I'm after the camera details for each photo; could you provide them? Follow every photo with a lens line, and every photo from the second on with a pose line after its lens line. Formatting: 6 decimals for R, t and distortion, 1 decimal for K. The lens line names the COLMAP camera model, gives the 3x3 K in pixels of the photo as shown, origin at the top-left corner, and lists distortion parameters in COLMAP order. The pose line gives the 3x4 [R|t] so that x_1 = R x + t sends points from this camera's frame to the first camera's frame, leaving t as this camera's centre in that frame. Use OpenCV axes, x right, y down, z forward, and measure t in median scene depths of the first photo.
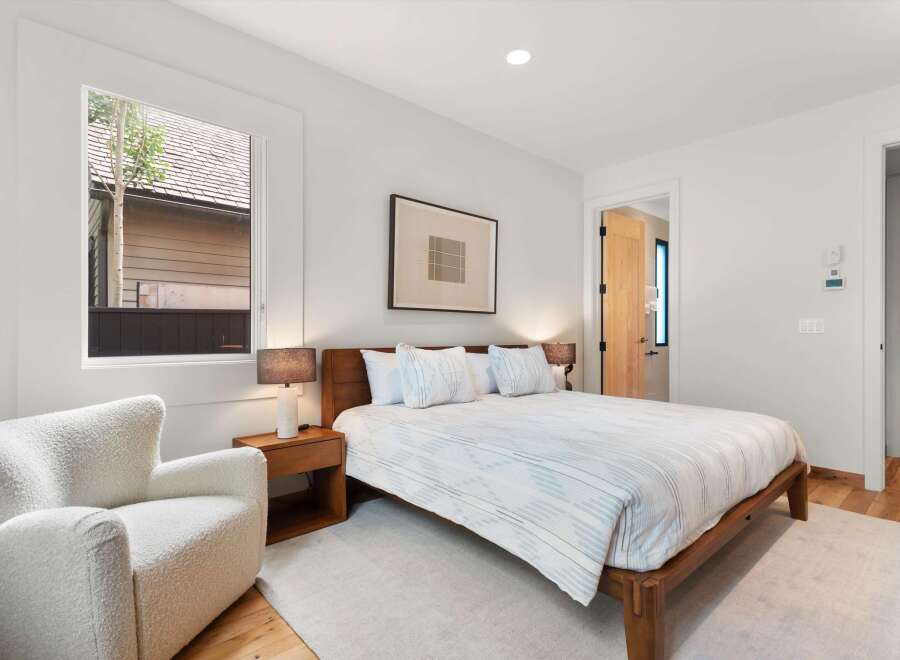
lens RADIAL K [[462.5, 0, 449.3], [0, 462.5, 326.6], [0, 0, 1]] dist [0.002225, -0.000350]
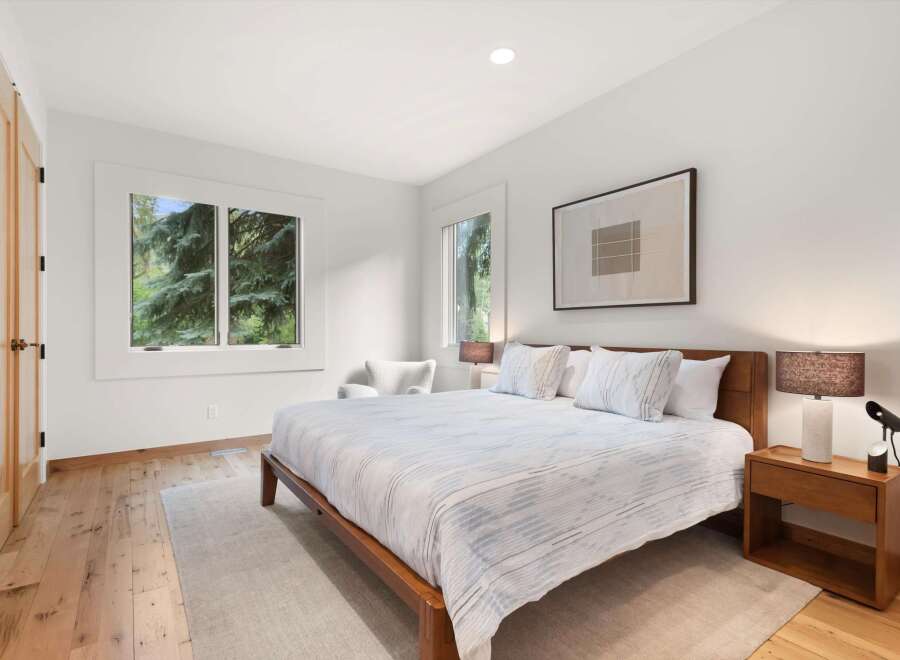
lens RADIAL K [[462.5, 0, 449.3], [0, 462.5, 326.6], [0, 0, 1]] dist [0.002225, -0.000350]
pose [[-0.132156, -0.020064, -0.991026, 0.941004], [0.000112, 0.999795, -0.020257, 0.022558], [0.991229, -0.002788, -0.132126, 0.830646]]
